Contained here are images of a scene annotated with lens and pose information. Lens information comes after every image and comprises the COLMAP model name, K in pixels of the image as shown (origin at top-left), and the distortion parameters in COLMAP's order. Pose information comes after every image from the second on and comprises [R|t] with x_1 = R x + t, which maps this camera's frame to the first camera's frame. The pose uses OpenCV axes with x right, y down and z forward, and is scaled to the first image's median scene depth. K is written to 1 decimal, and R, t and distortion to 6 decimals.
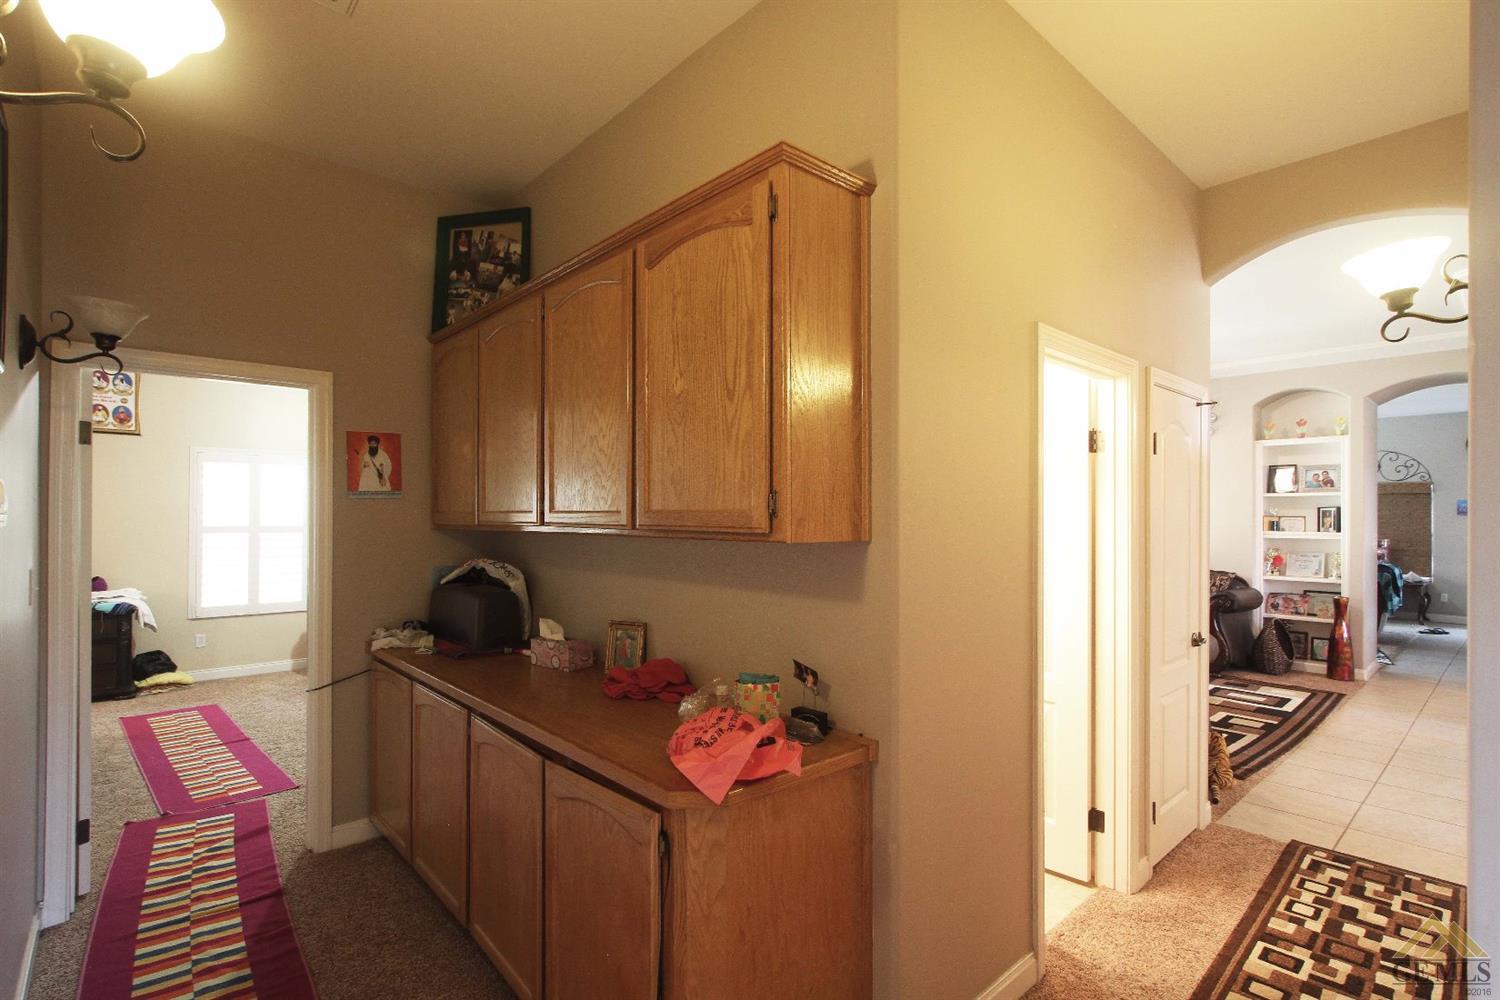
lens RADIAL K [[719.6, 0, 738.5], [0, 719.6, 507.2], [0, 0, 1]] dist [-0.010815, 0.003192]
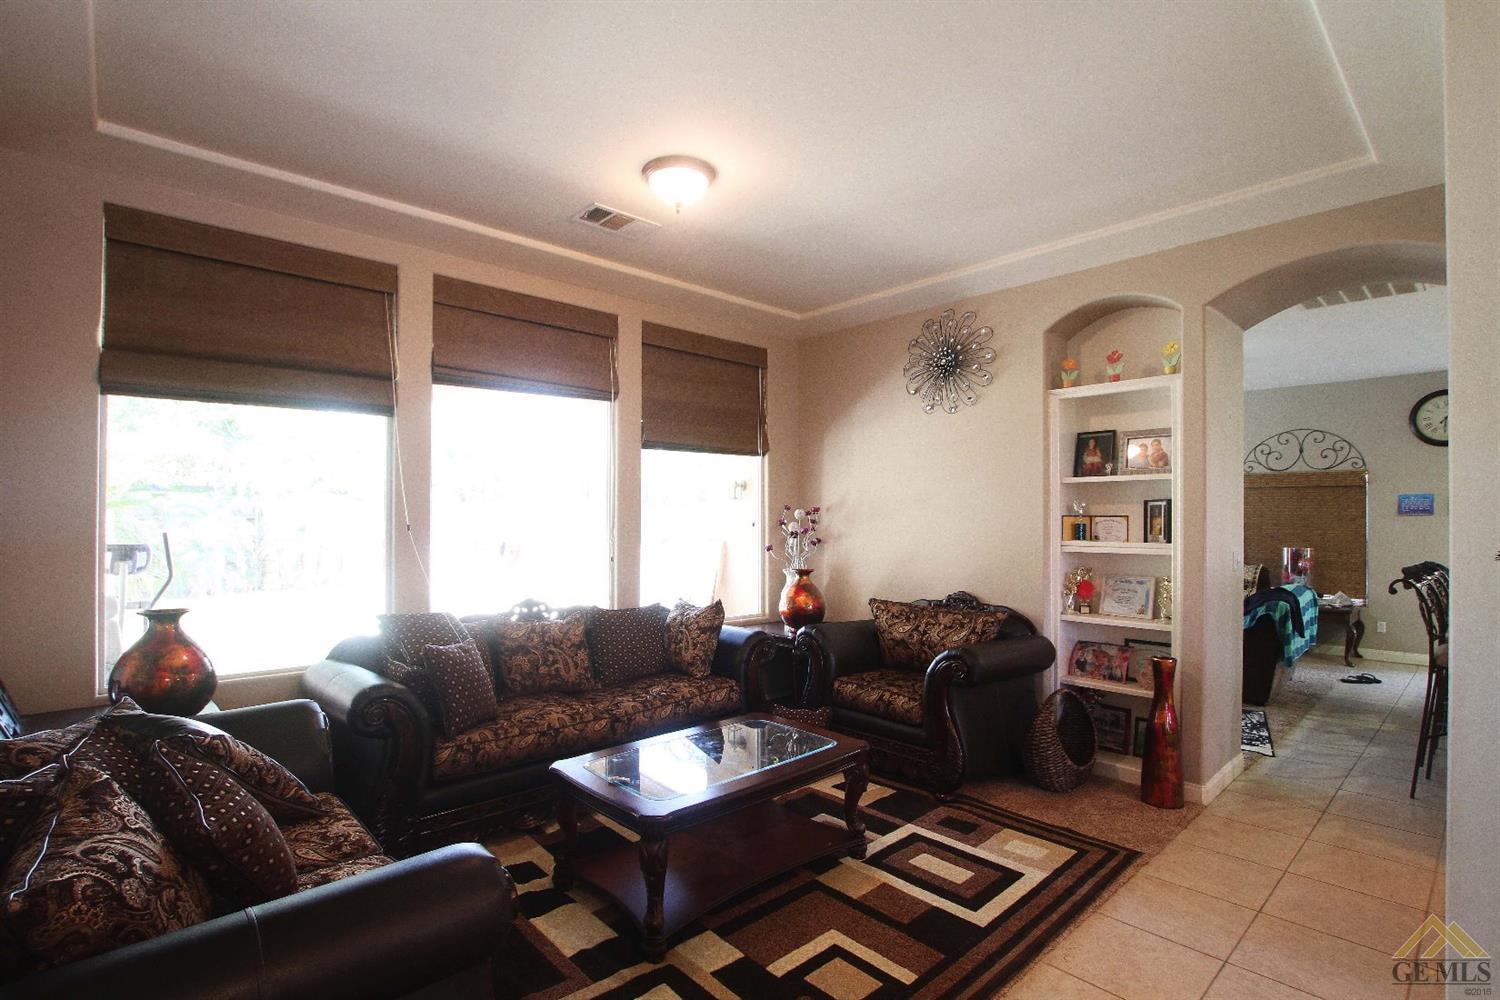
lens RADIAL K [[719.6, 0, 775.8], [0, 719.6, 515.6], [0, 0, 1]] dist [-0.010815, 0.003192]
pose [[0.999162, -0.000124, 0.040938, 0.473174], [-0.000214, 0.999966, 0.008249, 0.007623], [-0.040938, -0.008251, 0.999128, 0.410834]]
